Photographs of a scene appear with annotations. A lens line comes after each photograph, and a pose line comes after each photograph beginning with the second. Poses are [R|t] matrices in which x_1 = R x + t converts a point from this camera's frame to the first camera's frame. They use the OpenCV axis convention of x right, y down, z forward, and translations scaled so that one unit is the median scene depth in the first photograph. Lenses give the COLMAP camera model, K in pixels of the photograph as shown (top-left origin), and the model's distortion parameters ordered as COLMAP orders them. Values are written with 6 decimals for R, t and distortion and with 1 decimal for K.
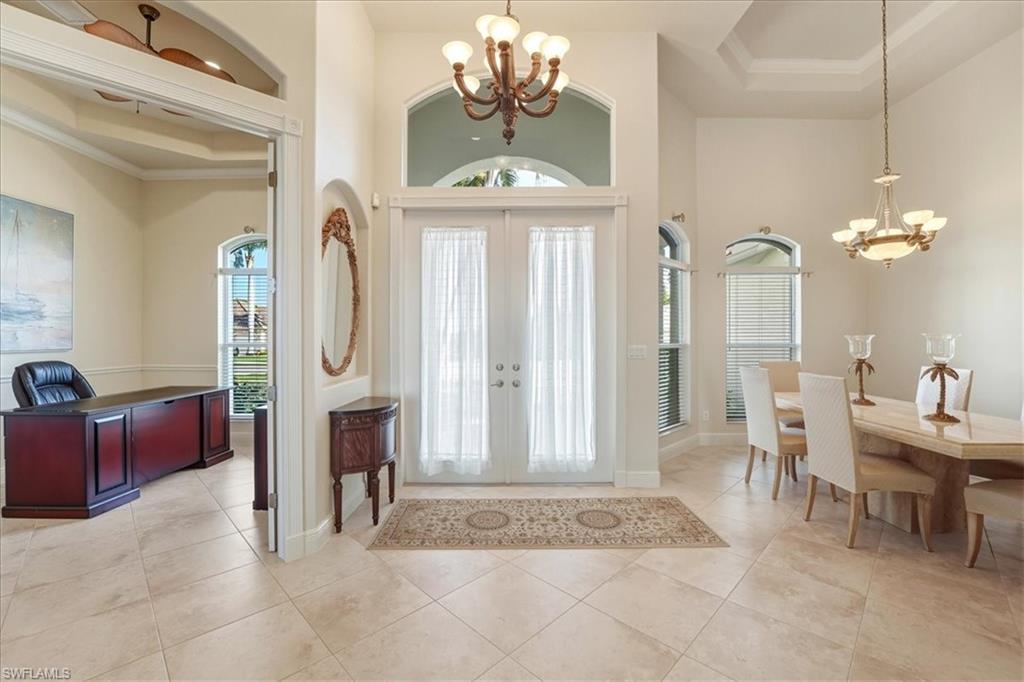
lens RADIAL K [[422.6, 0, 508.5], [0, 422.6, 337.4], [0, 0, 1]] dist [-0.022387, 0.000064]
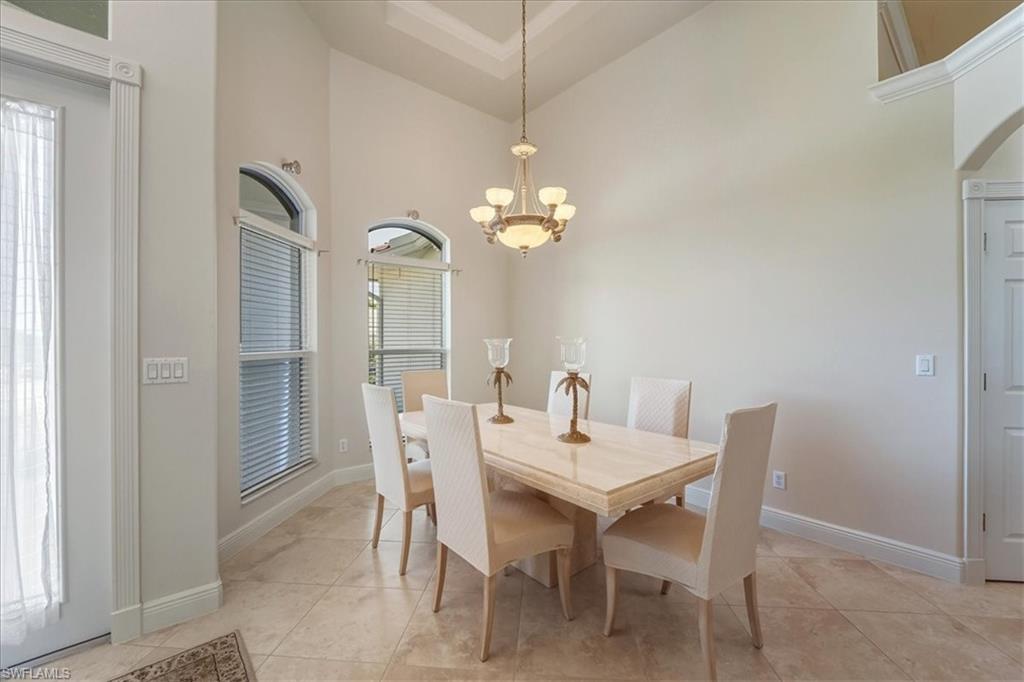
lens RADIAL K [[412.2, 0, 507.2], [0, 412.2, 338.6], [0, 0, 1]] dist [-0.001695, -0.000187]
pose [[0.765092, 0.001177, 0.643920, 0.337284], [0.003934, 0.999971, -0.006501, -0.000249], [-0.643909, 0.007507, 0.765065, 0.368865]]
